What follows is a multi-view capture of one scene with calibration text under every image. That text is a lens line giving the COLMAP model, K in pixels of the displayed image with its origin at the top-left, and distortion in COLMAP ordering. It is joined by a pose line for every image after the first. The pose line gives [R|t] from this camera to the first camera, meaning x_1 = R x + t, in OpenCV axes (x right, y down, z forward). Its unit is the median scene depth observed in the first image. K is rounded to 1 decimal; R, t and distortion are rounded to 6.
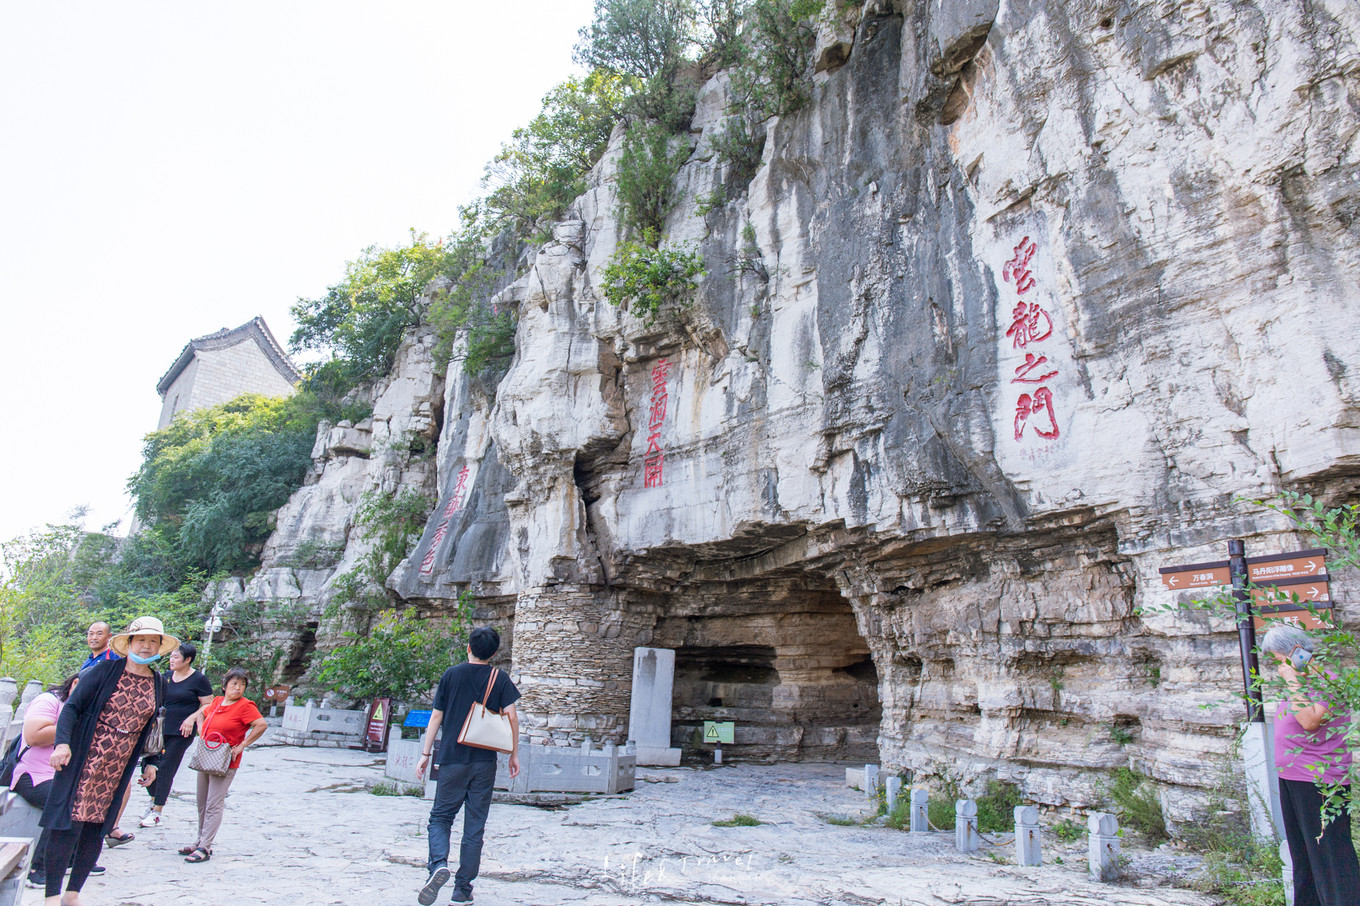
lens RADIAL K [[970.5, 0, 680.0], [0, 970.5, 453.0], [0, 0, 1]] dist [-0.007708, -0.033866]
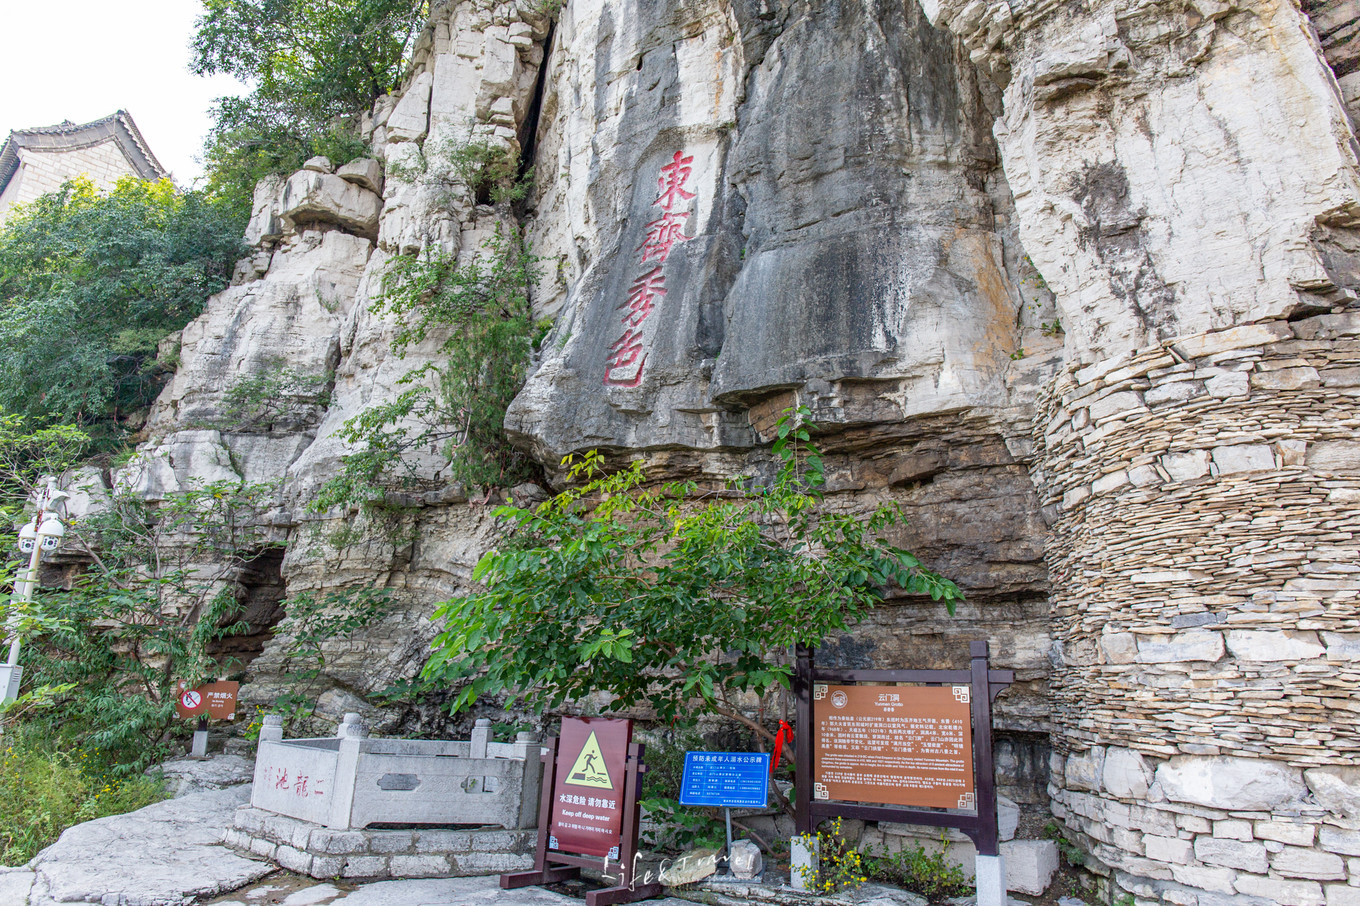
lens RADIAL K [[970.5, 0, 680.0], [0, 970.5, 453.0], [0, 0, 1]] dist [-0.007708, -0.033866]
pose [[0.992004, 0.002931, 0.126174, -0.239501], [-0.006324, 0.999629, 0.026498, 0.116518], [-0.126049, -0.027085, 0.991654, 0.506399]]
